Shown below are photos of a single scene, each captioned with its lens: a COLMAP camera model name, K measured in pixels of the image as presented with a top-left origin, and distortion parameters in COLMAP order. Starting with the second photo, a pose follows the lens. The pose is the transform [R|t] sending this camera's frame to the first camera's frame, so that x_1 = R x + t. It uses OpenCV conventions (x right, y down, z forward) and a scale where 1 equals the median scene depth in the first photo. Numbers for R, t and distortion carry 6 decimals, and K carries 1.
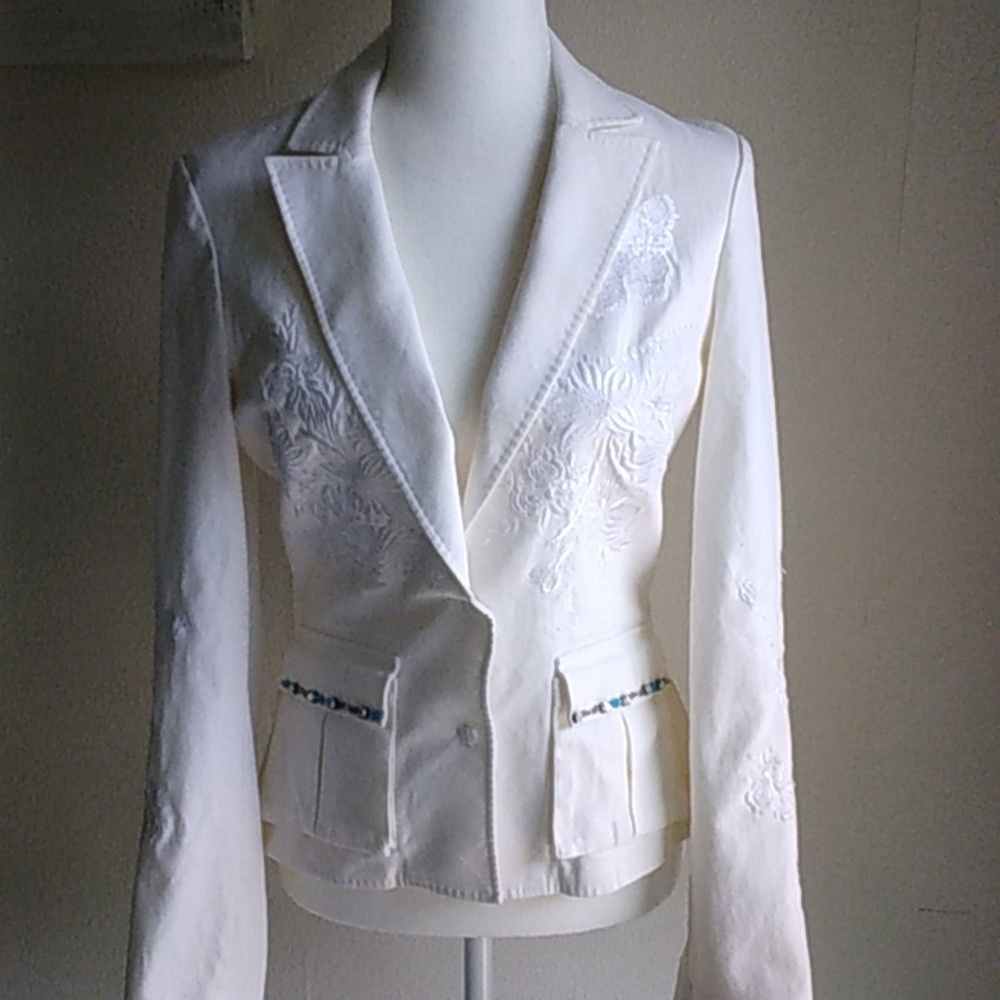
lens RADIAL K [[1659.7, 0, 500.0], [0, 1659.7, 500.0], [0, 0, 1]] dist [-0.032076, -0.164035]
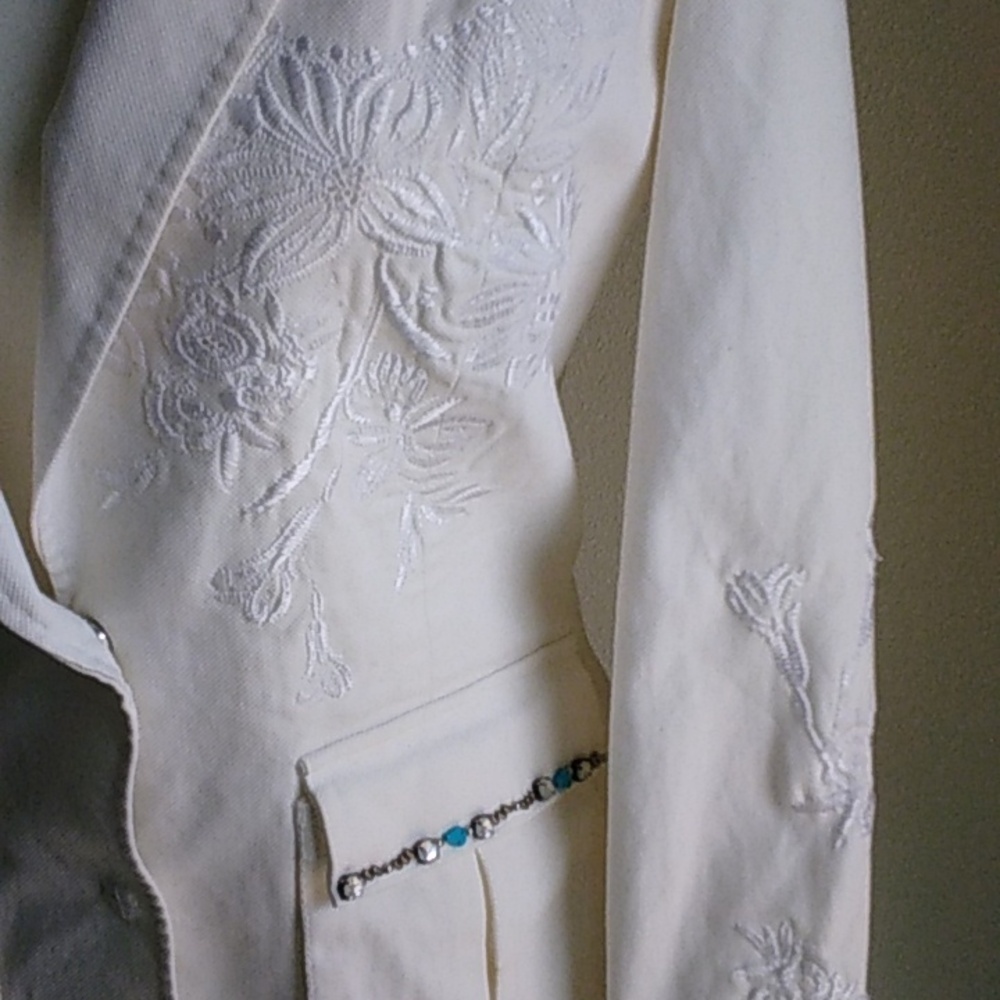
lens RADIAL K [[1659.7, 0, 500.0], [0, 1659.7, 500.0], [0, 0, 1]] dist [-0.032076, -0.164035]
pose [[0.994402, 0.034703, -0.099798, 0.130120], [-0.019511, 0.988591, 0.149356, -0.039091], [0.103843, -0.146573, 0.983734, 0.596472]]
